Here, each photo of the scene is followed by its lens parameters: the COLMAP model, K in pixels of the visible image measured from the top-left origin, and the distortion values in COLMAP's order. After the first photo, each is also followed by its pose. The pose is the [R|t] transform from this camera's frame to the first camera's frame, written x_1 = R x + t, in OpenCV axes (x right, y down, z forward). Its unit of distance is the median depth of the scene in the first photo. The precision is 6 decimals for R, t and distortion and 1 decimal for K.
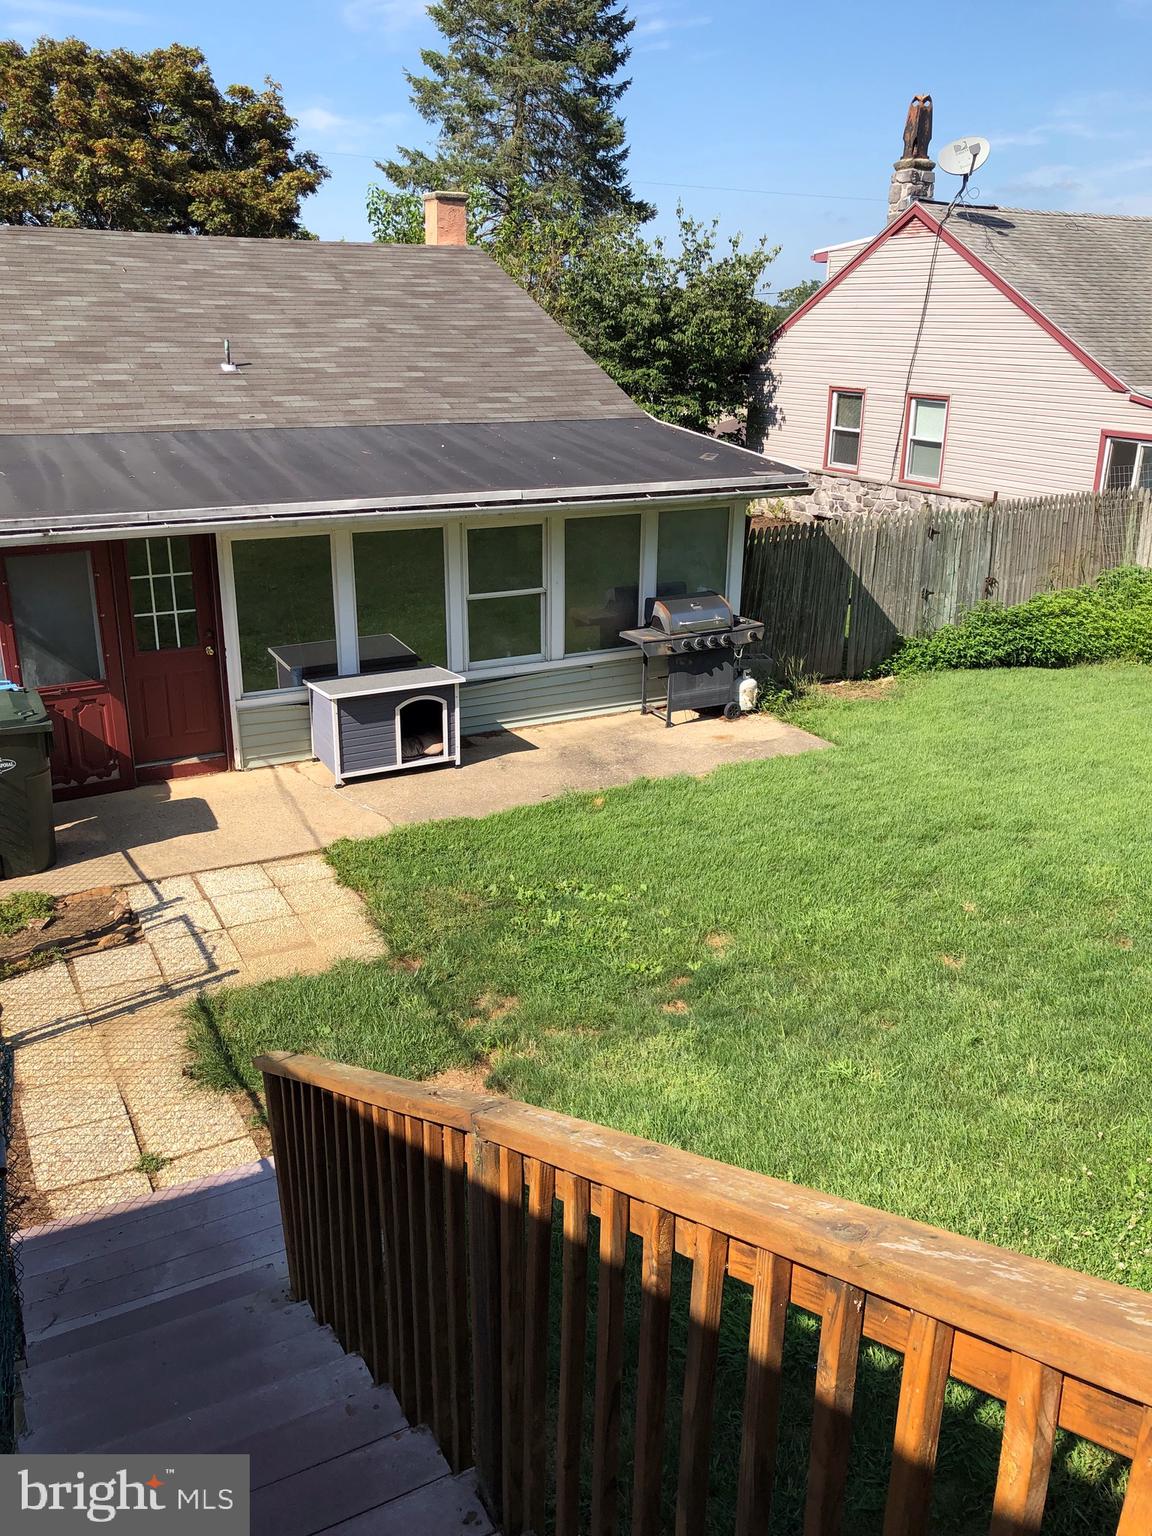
lens RADIAL K [[1245.3, 0, 576.0], [0, 1245.3, 768.0], [0, 0, 1]] dist [0.012516, 0.006409]
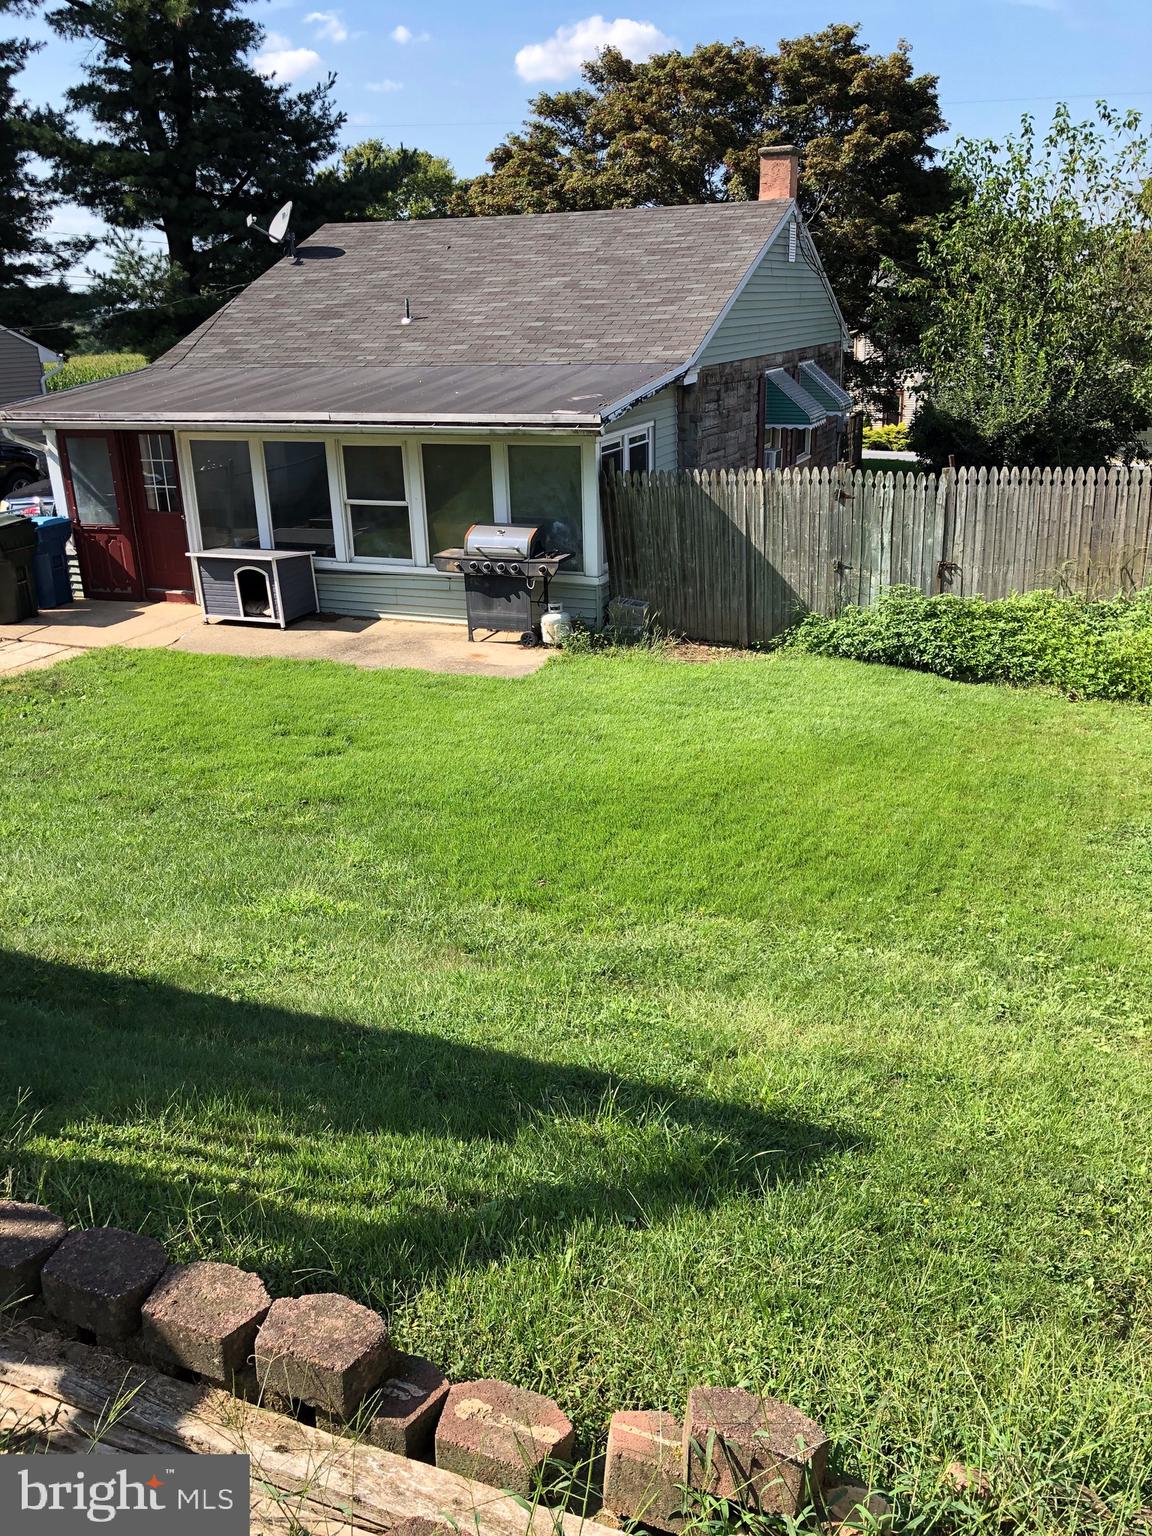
lens RADIAL K [[1245.3, 0, 576.0], [0, 1245.3, 768.0], [0, 0, 1]] dist [0.012516, 0.006409]
pose [[0.632878, 0.240990, -0.735792, 0.982205], [-0.228827, 0.966093, 0.119598, -0.078473], [0.739665, 0.092678, 0.666563, 0.354323]]
